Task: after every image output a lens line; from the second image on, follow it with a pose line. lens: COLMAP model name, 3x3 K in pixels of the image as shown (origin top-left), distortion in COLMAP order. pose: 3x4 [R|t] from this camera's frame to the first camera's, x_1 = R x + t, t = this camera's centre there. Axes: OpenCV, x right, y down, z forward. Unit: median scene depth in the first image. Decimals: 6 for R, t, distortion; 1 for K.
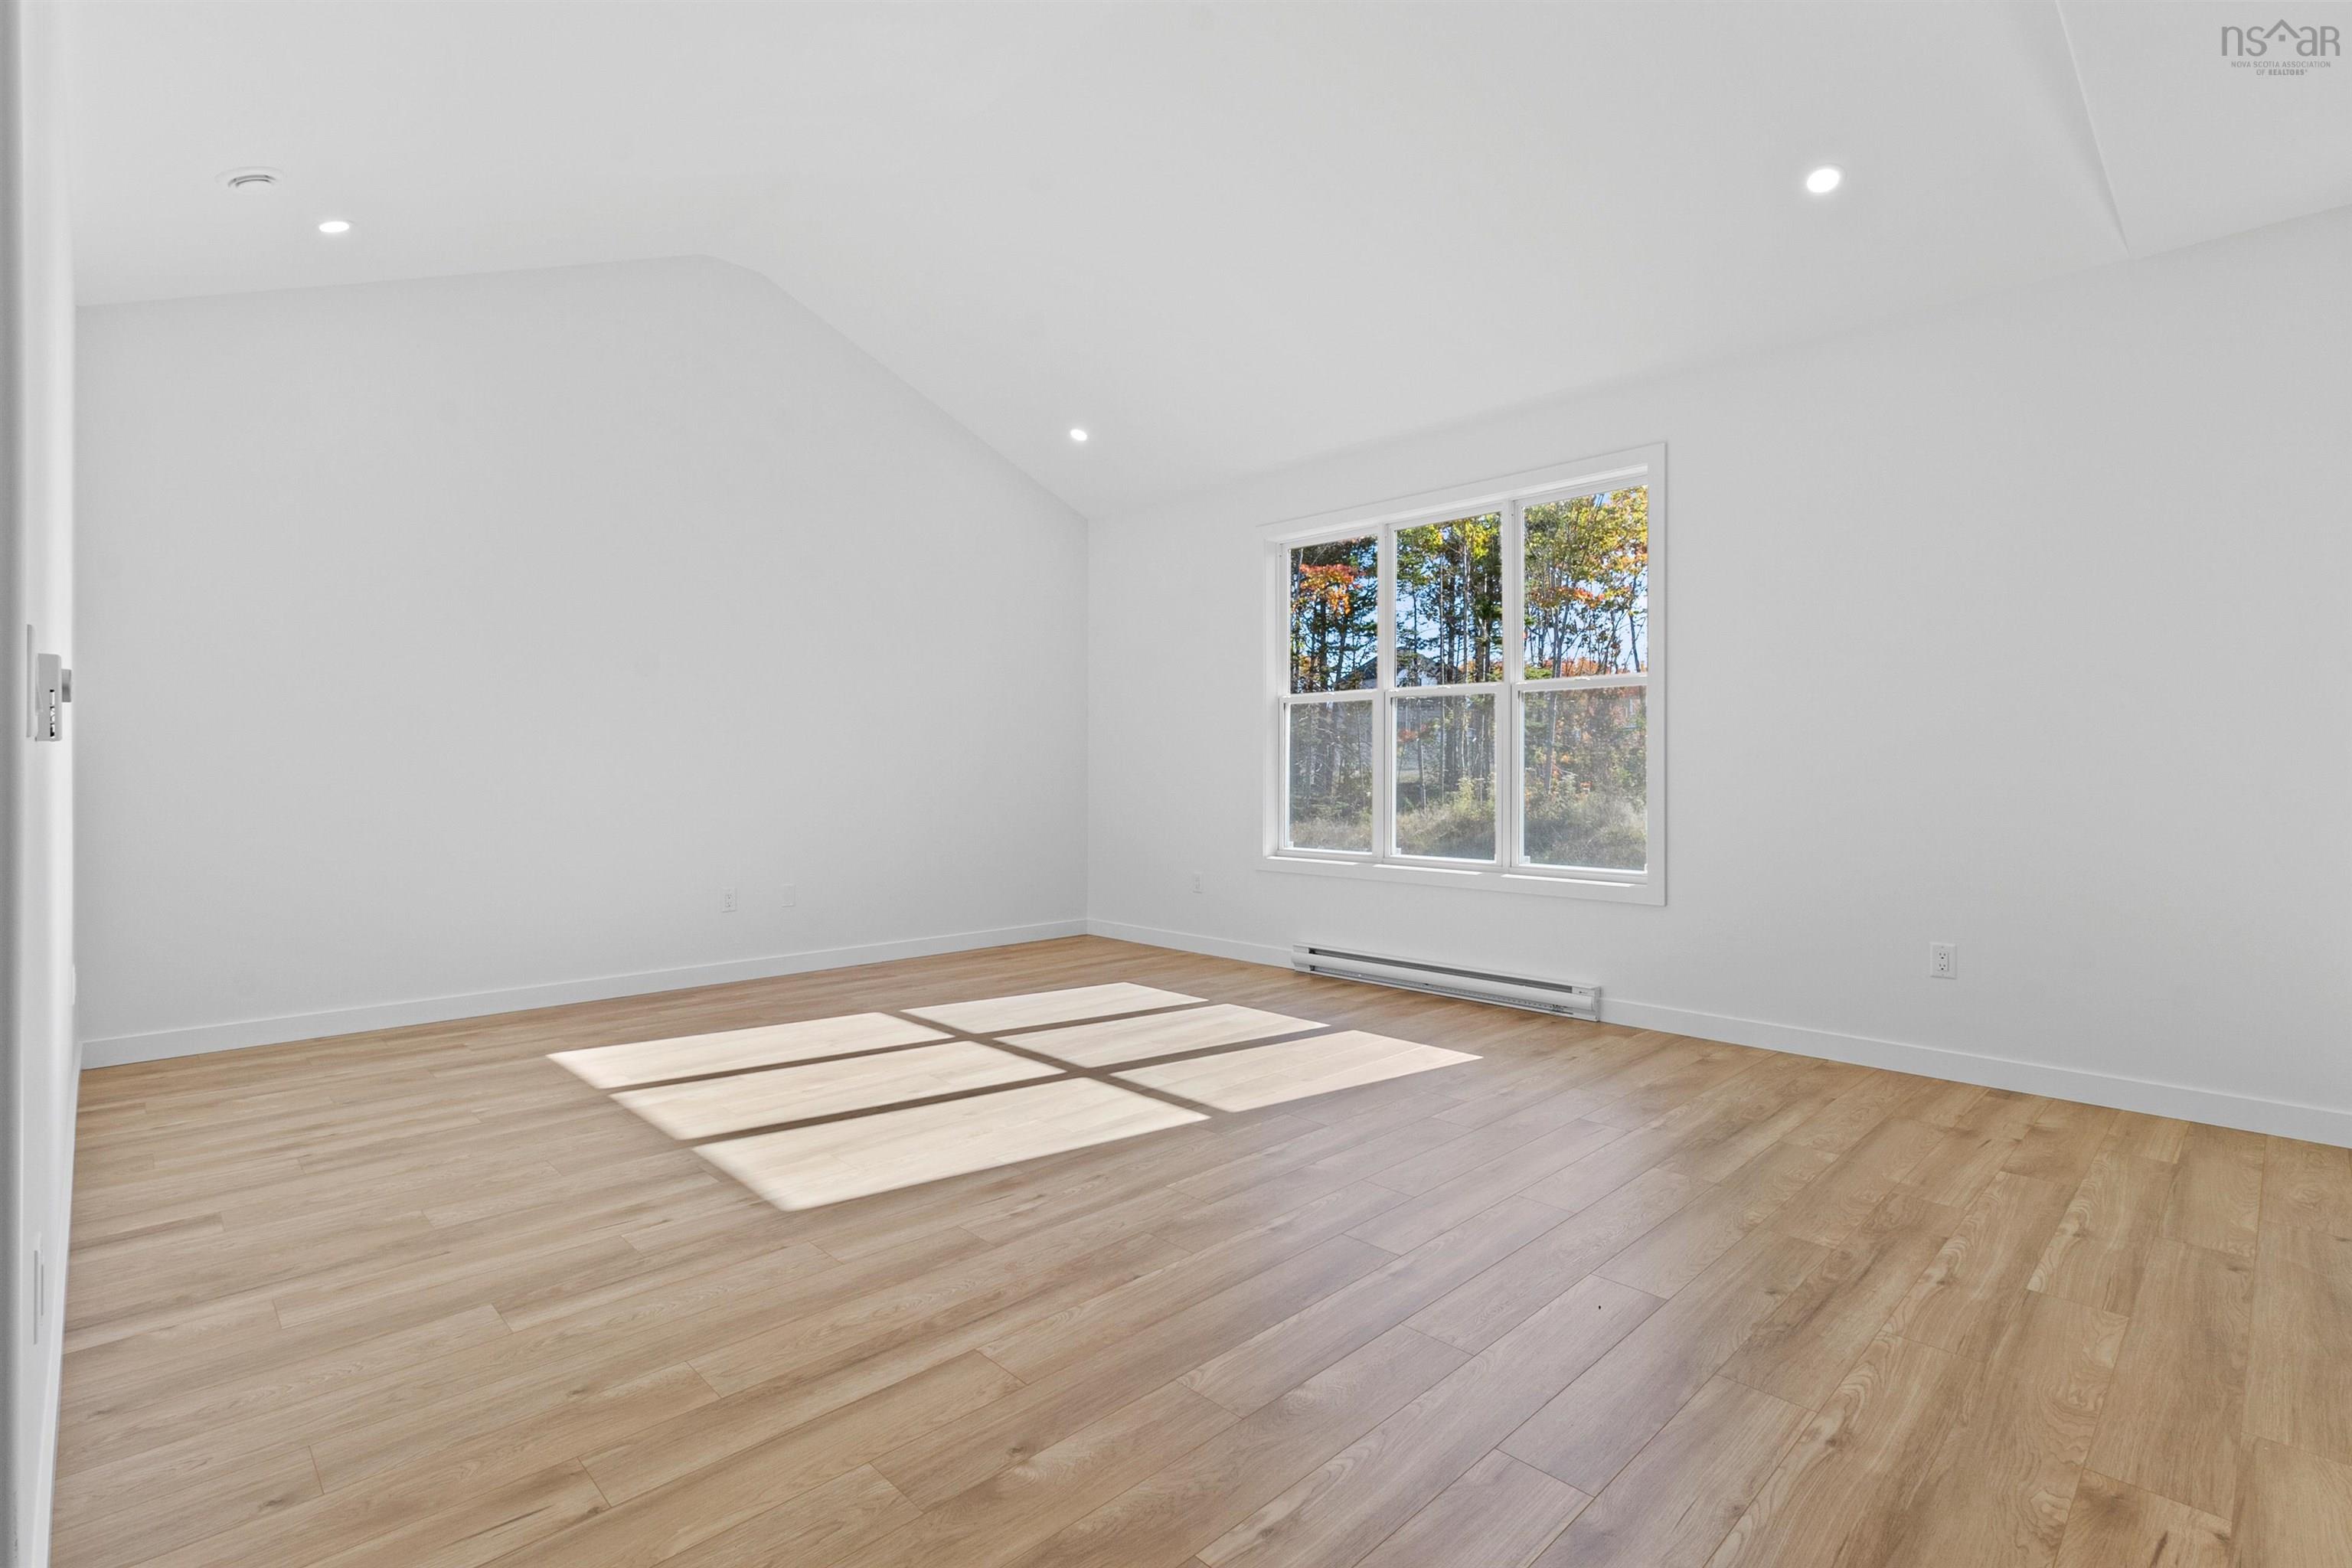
lens RADIAL K [[1086.8, 0, 1175.0], [0, 1086.8, 774.2], [0, 0, 1]] dist [0.005024, 0.000122]
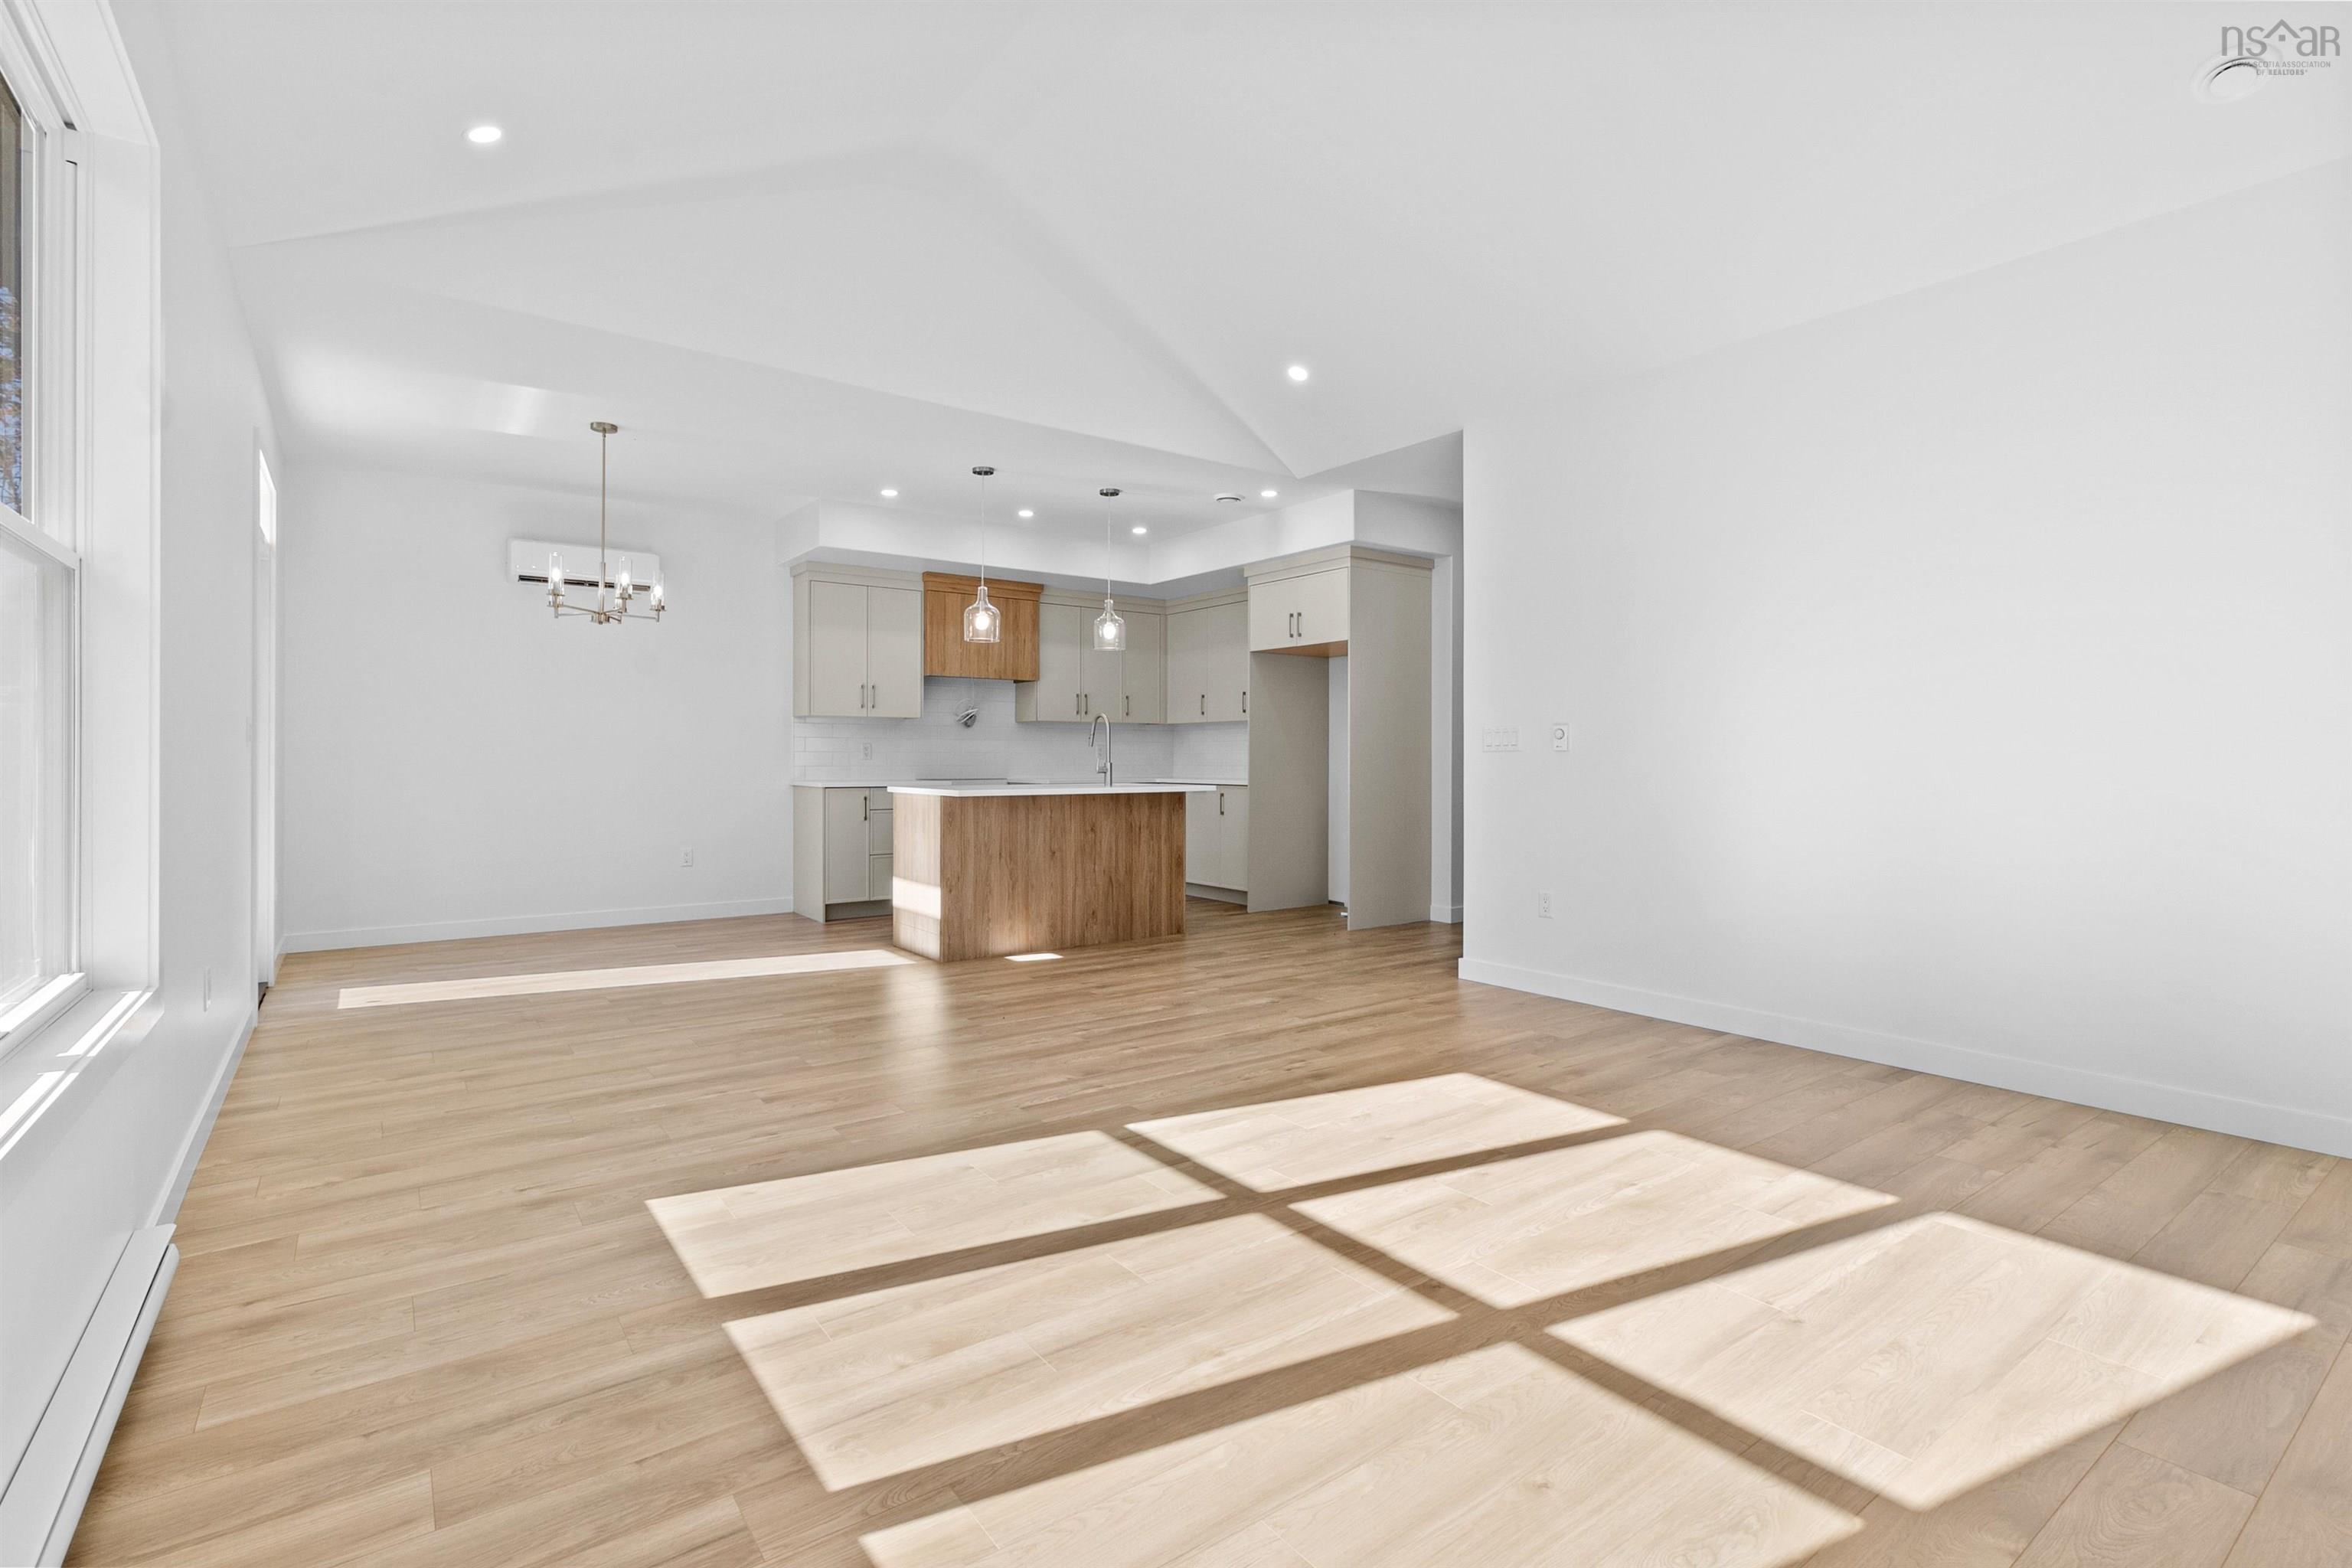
lens RADIAL K [[1086.8, 0, 1172.8], [0, 1086.8, 767.8], [0, 0, 1]] dist [0.005024, 0.000122]
pose [[-0.989510, -0.004514, 0.144397, -0.142994], [-0.002695, 0.999915, 0.012794, -0.007326], [-0.144442, 0.012271, -0.989437, 1.931506]]
